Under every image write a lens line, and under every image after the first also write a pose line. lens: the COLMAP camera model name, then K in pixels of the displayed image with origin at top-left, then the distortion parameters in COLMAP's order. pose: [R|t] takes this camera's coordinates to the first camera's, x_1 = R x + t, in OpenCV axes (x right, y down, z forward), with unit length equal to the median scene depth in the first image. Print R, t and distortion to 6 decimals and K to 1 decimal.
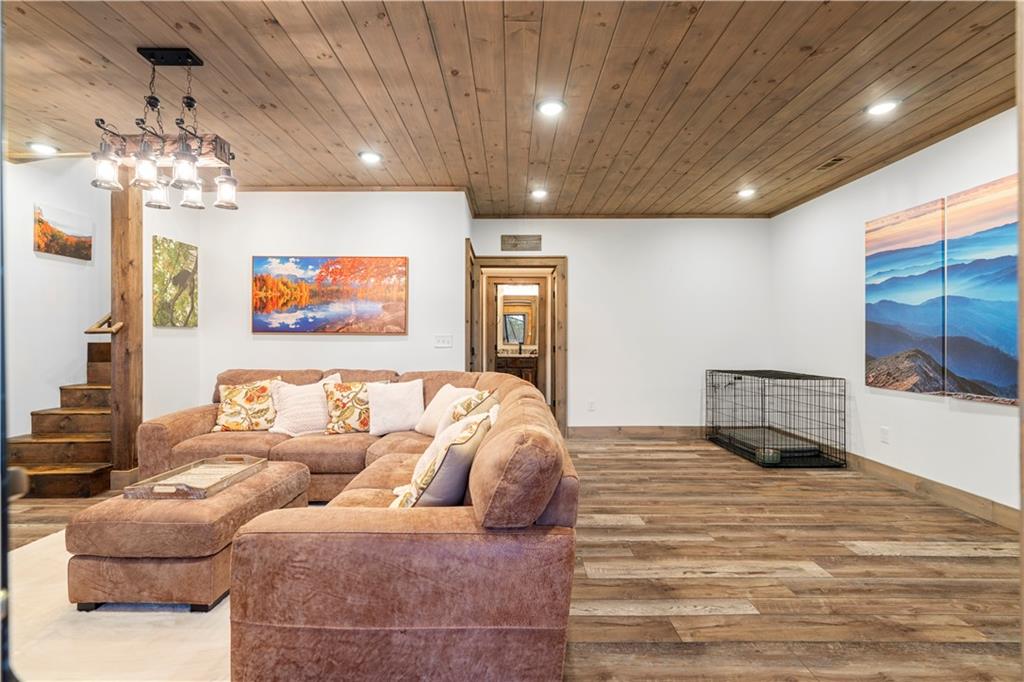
lens RADIAL K [[458.1, 0, 514.1], [0, 458.1, 337.8], [0, 0, 1]] dist [-0.003325, 0.001451]
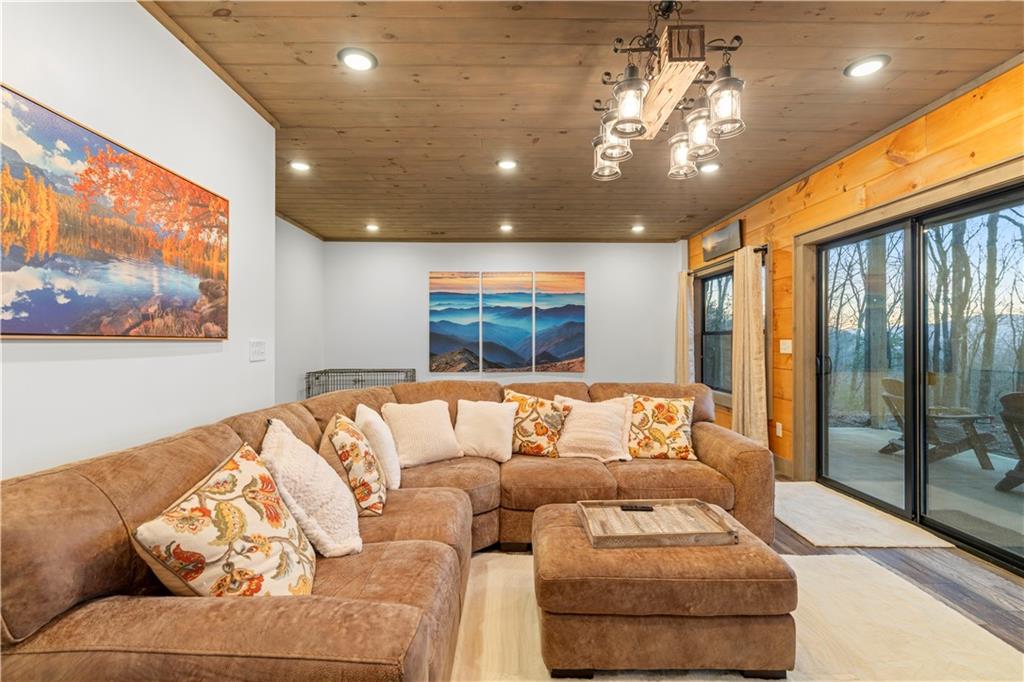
lens RADIAL K [[458.1, 0, 506.5], [0, 458.1, 335.5], [0, 0, 1]] dist [-0.003325, 0.001451]
pose [[-0.000334, 0.009256, 0.999957, -0.788748], [-0.002977, 0.999953, -0.009257, -0.009274], [-0.999996, -0.002980, -0.000306, 0.665303]]
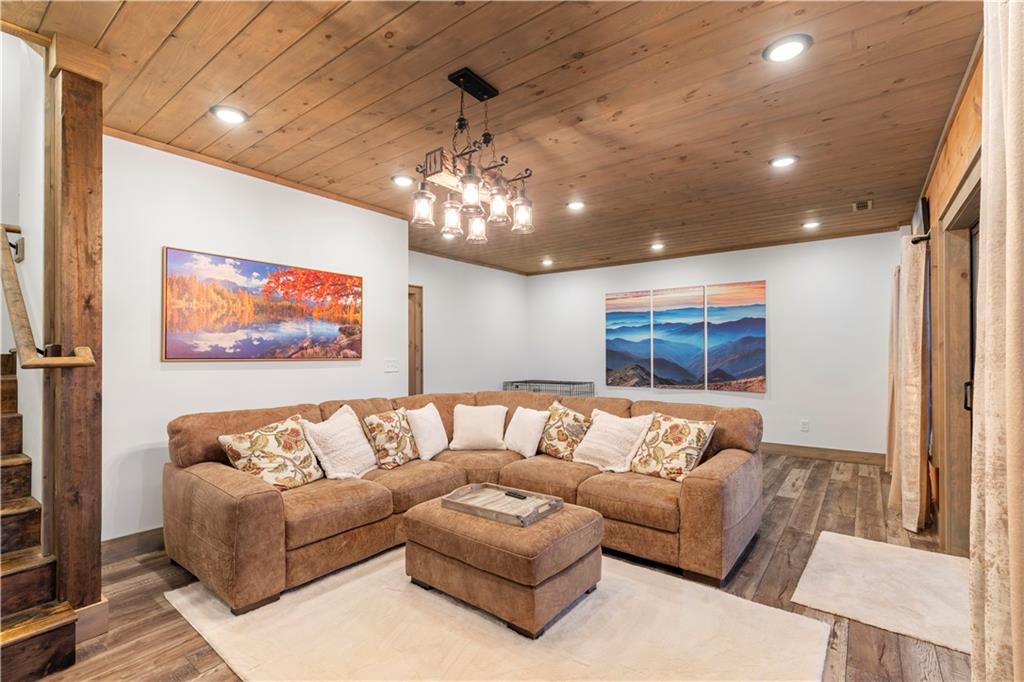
lens RADIAL K [[458.1, 0, 511.8], [0, 458.1, 347.4], [0, 0, 1]] dist [-0.003325, 0.001451]
pose [[0.613236, 0.008497, 0.789854, -0.791843], [-0.000270, 0.999944, -0.010547, -0.022174], [-0.789900, 0.006255, 0.613204, 0.179300]]
